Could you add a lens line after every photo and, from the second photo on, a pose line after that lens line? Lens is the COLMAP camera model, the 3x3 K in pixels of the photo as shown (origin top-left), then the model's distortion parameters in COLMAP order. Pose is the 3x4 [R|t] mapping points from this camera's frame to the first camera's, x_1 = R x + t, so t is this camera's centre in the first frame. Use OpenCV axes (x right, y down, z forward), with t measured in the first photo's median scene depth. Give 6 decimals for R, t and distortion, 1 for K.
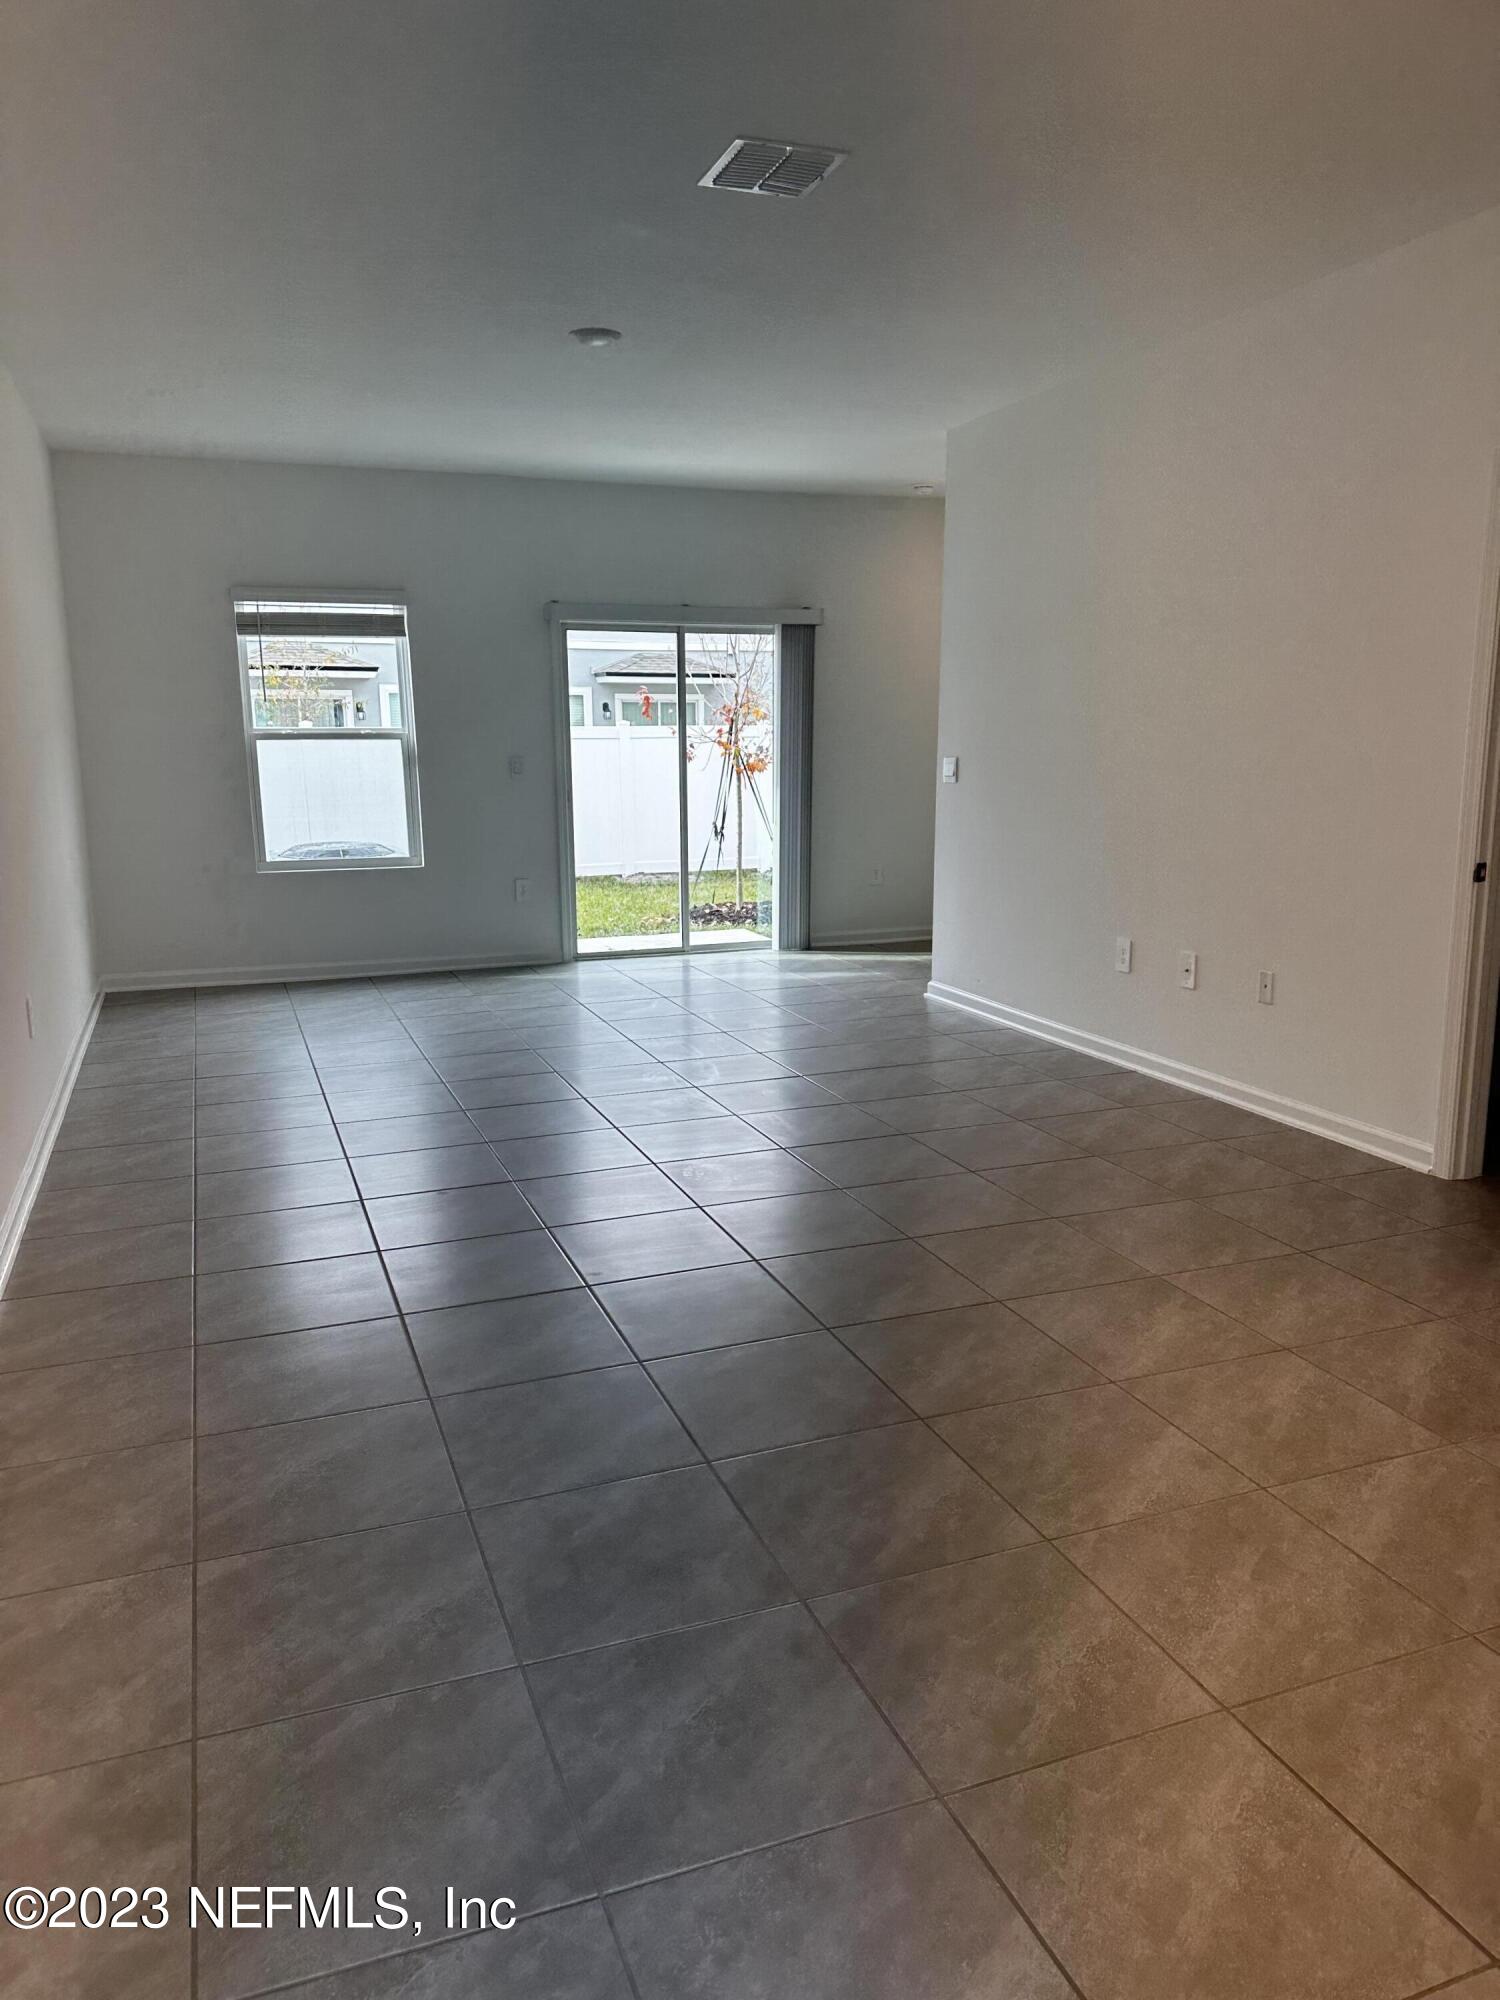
lens RADIAL K [[1383.0, 0, 755.1], [0, 1383.0, 1006.2], [0, 0, 1]] dist [0.034260, -0.030730]
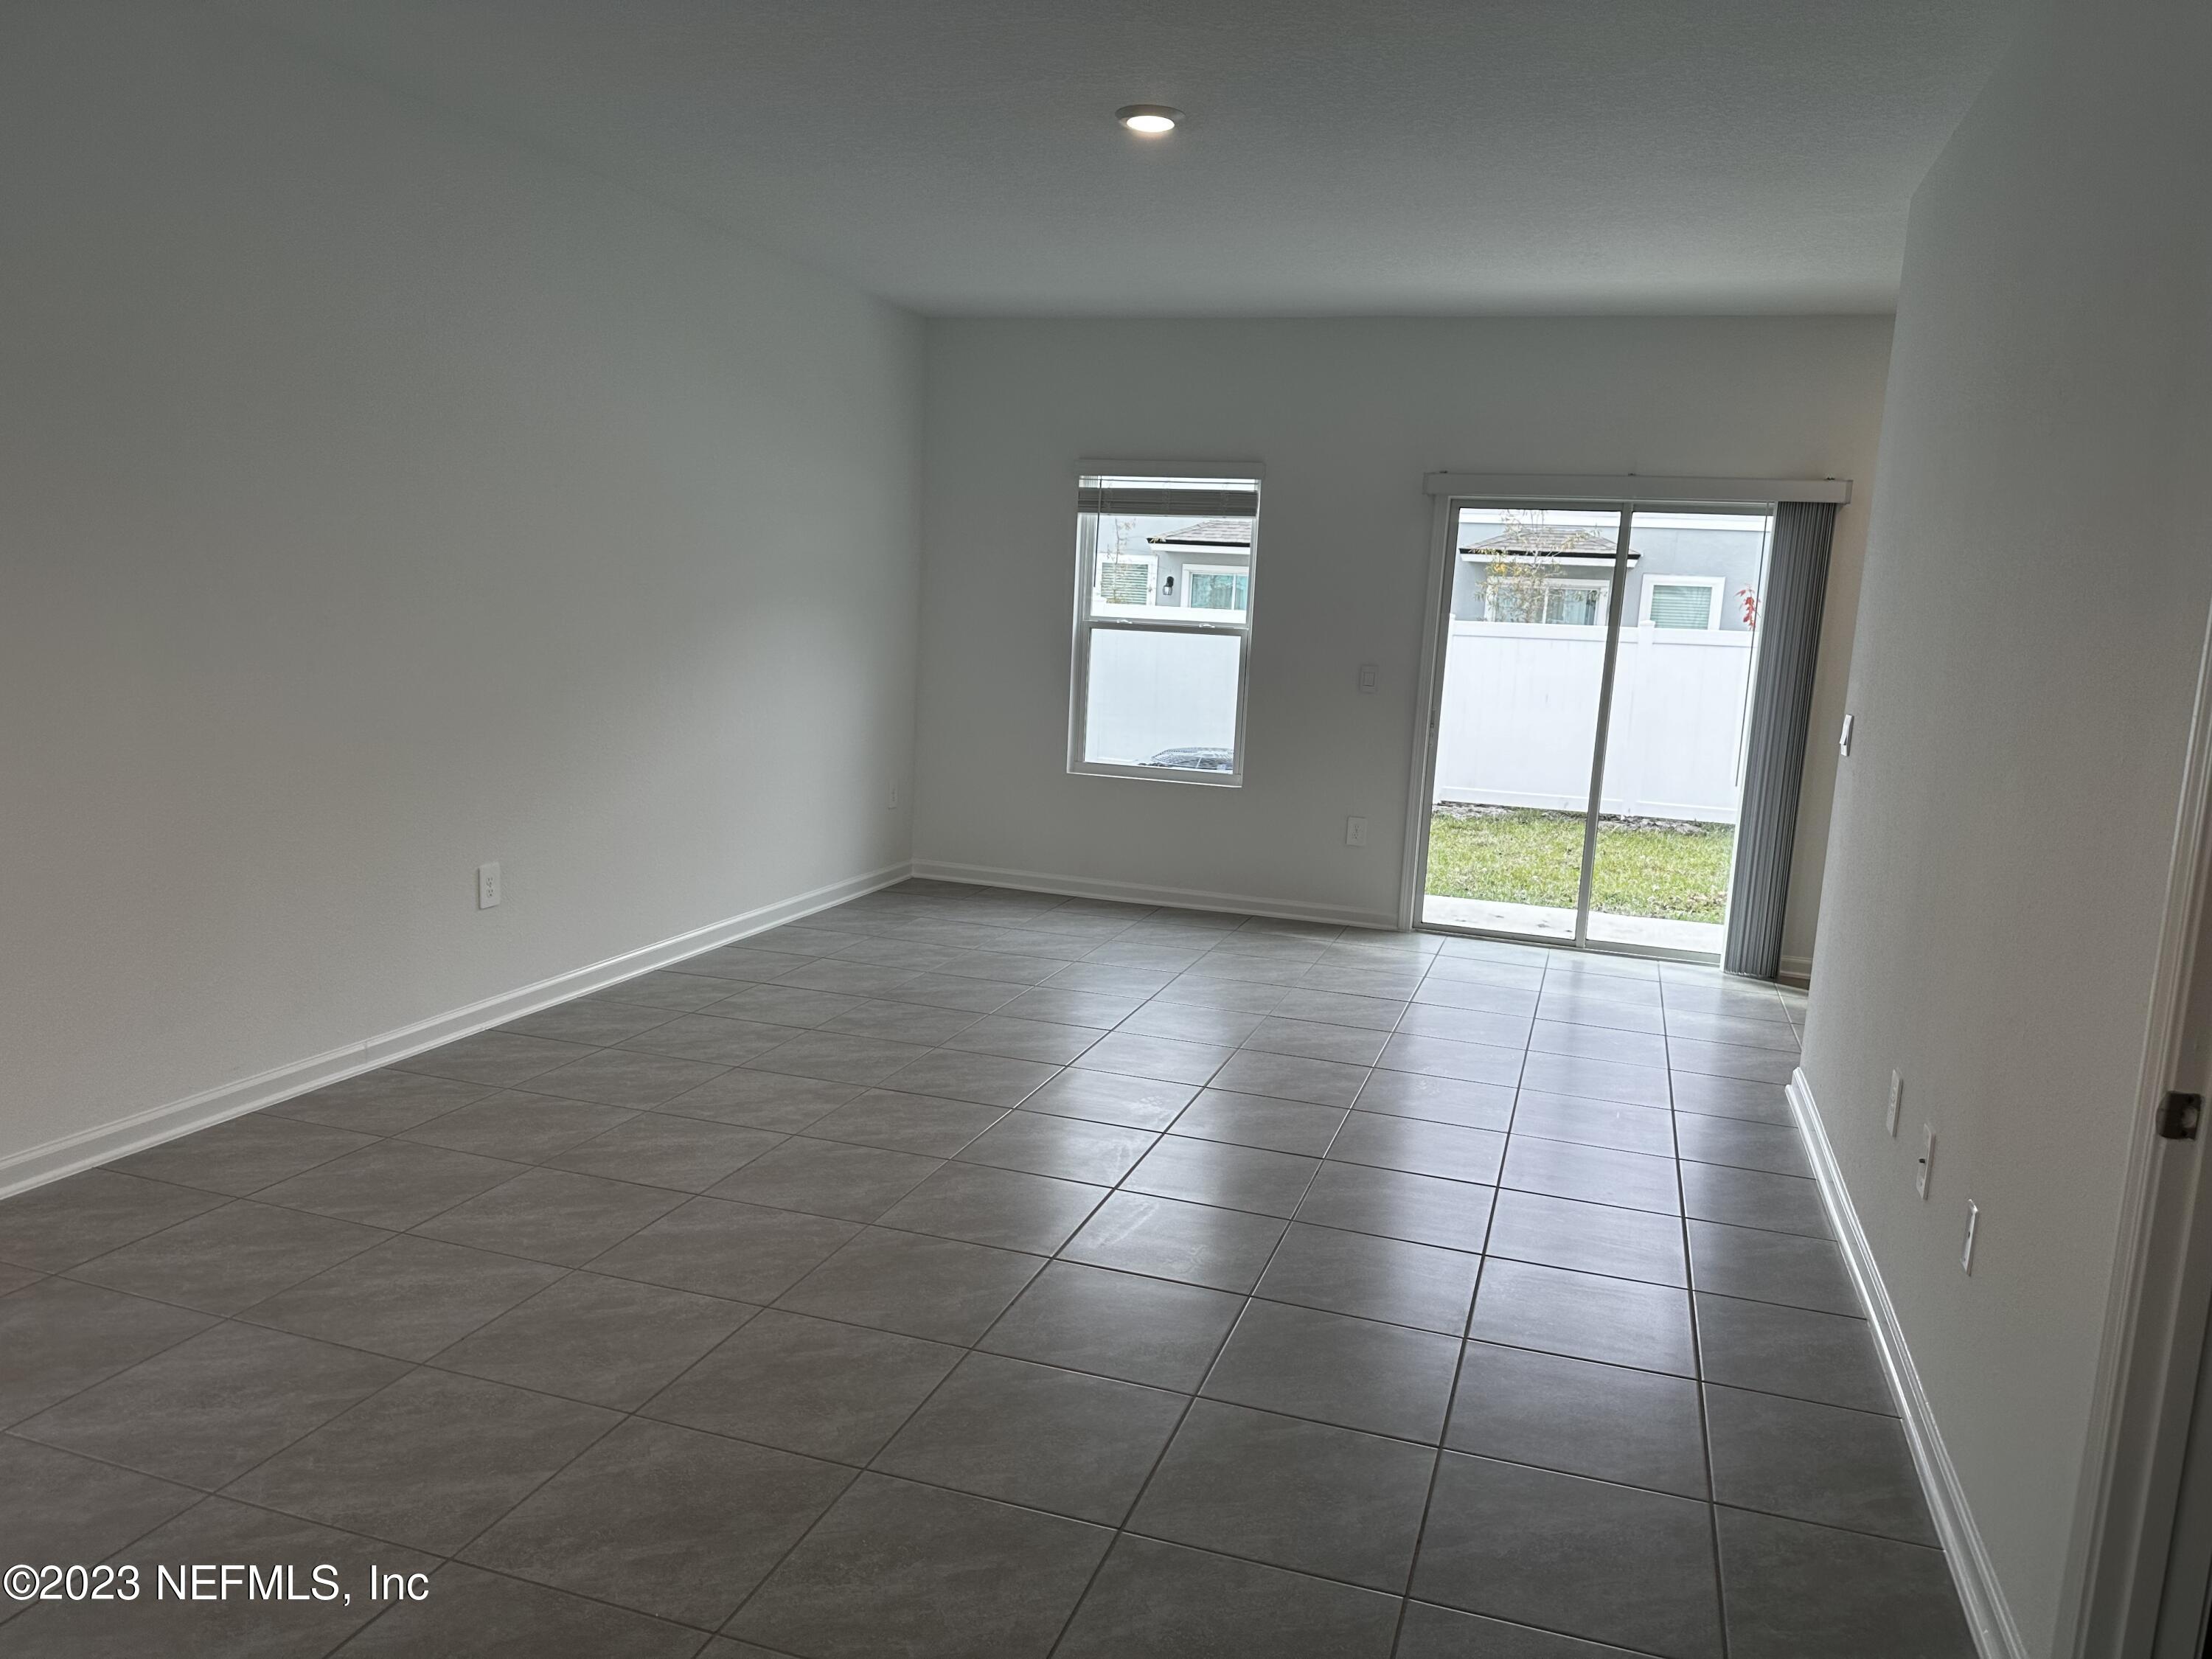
lens RADIAL K [[1529.6, 0, 1110.2], [0, 1529.6, 835.5], [0, 0, 1]] dist [0.034260, -0.030730]
pose [[0.775529, 0.138793, -0.615866, 0.272864], [-0.173988, 0.984744, 0.002830, -0.061574], [0.606863, 0.104959, 0.787846, 0.230684]]
